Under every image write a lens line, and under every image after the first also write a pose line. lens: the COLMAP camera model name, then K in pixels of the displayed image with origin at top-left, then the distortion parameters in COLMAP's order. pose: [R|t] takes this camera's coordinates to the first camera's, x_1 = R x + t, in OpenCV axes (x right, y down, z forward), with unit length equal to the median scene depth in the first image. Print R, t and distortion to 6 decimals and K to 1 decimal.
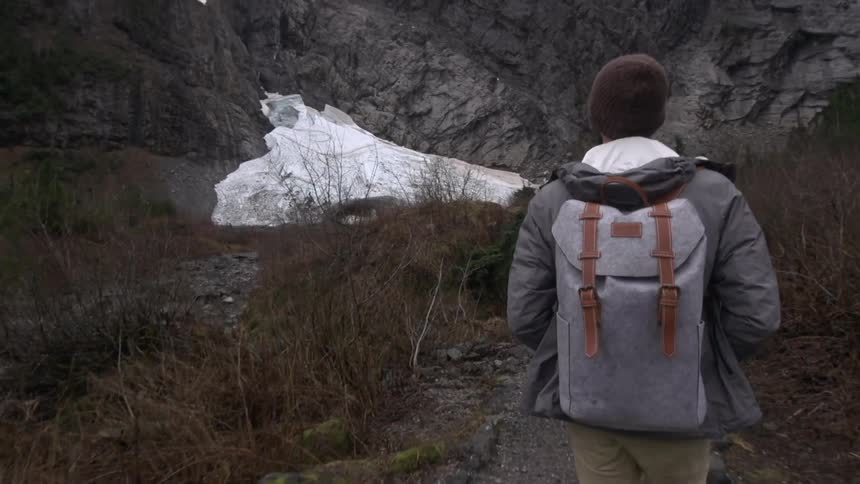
lens RADIAL K [[601.5, 0, 430.0], [0, 601.5, 242.0], [0, 0, 1]] dist [-0.003734, -0.001253]
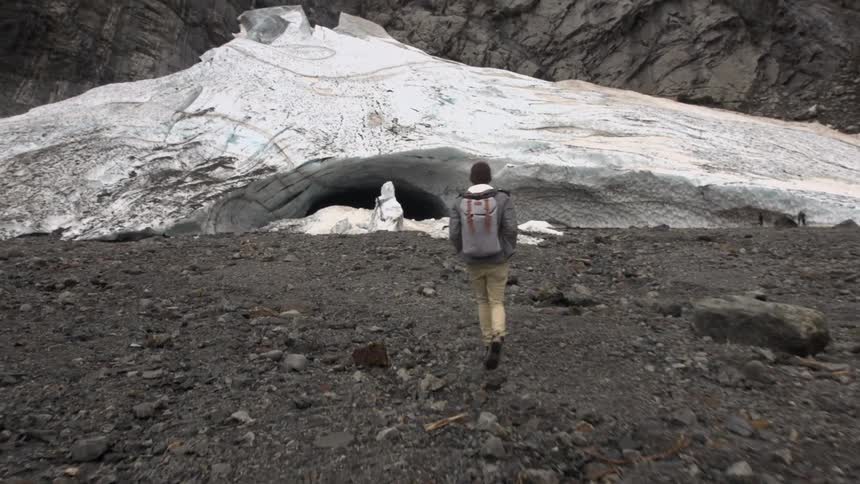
lens RADIAL K [[601.5, 0, 430.0], [0, 601.5, 242.0], [0, 0, 1]] dist [-0.003734, -0.001253]
pose [[0.992444, -0.005584, -0.122572, -0.029355], [0.004771, 0.999965, -0.006920, -0.016945], [0.122606, 0.006283, 0.992436, 0.518121]]
